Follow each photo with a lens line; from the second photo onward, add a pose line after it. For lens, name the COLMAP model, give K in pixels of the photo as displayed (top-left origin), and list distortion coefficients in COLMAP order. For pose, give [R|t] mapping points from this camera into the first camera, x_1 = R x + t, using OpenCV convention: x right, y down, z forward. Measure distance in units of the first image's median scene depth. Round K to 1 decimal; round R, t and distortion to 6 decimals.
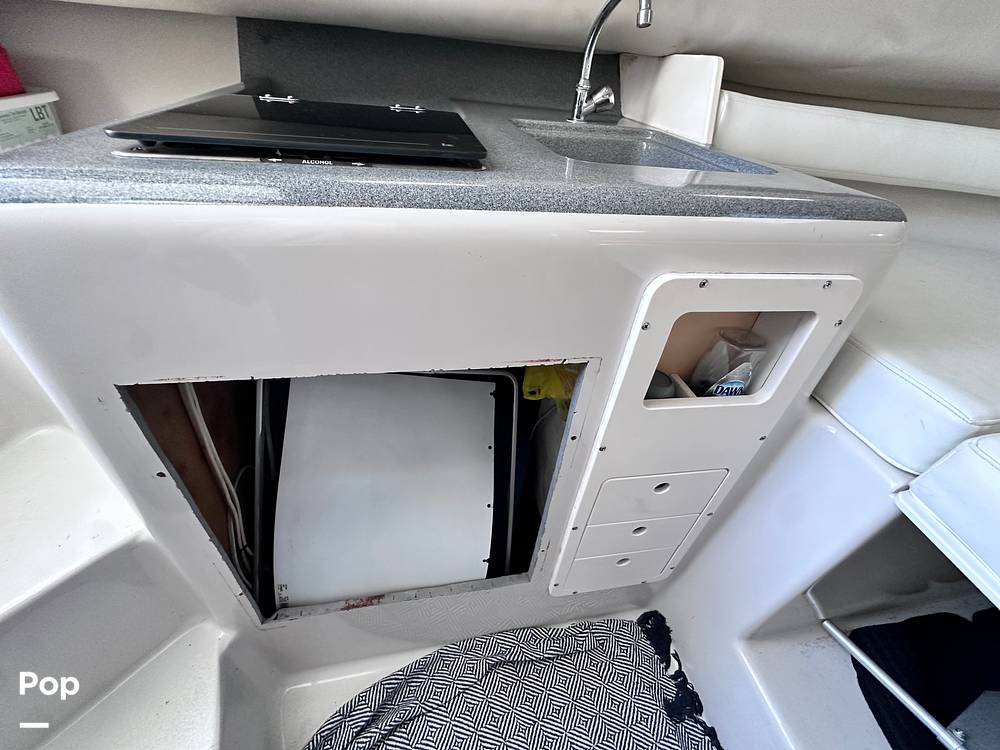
lens RADIAL K [[399.8, 0, 500.9], [0, 399.8, 378.5], [0, 0, 1]] dist [-0.004073, 0.000809]
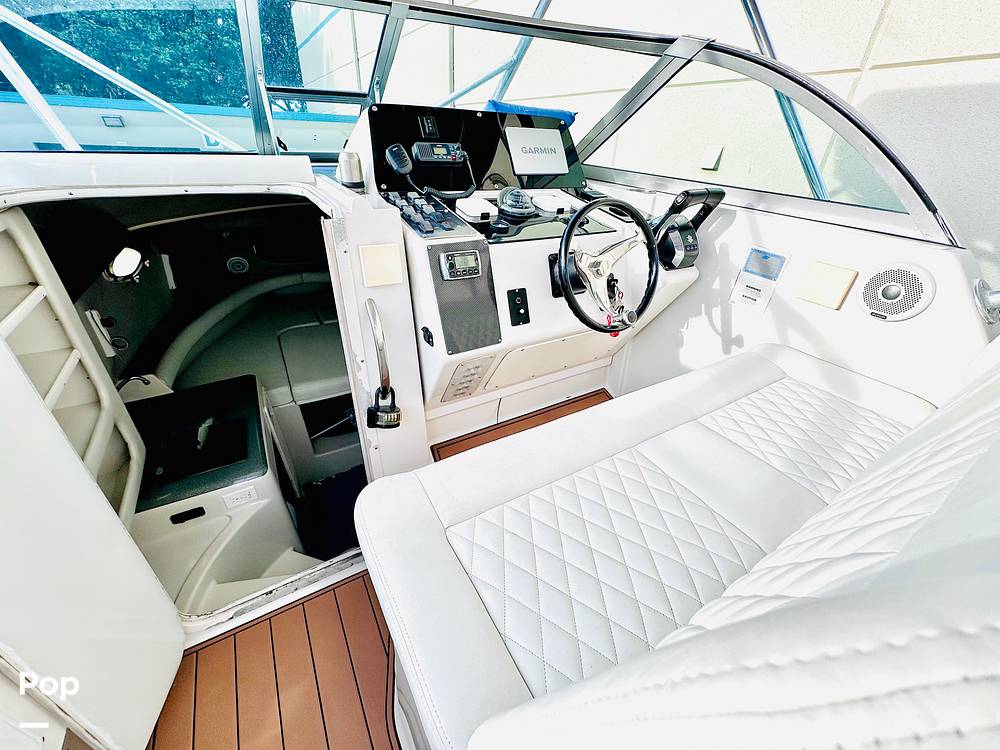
lens RADIAL K [[399.8, 0, 500.0], [0, 399.8, 379.5], [0, 0, 1]] dist [-0.004073, 0.000809]
pose [[-0.329213, -0.570724, 0.752259, -2.468647], [0.552509, 0.529623, 0.643610, -1.206855], [-0.765737, 0.627515, 0.140972, -1.339975]]
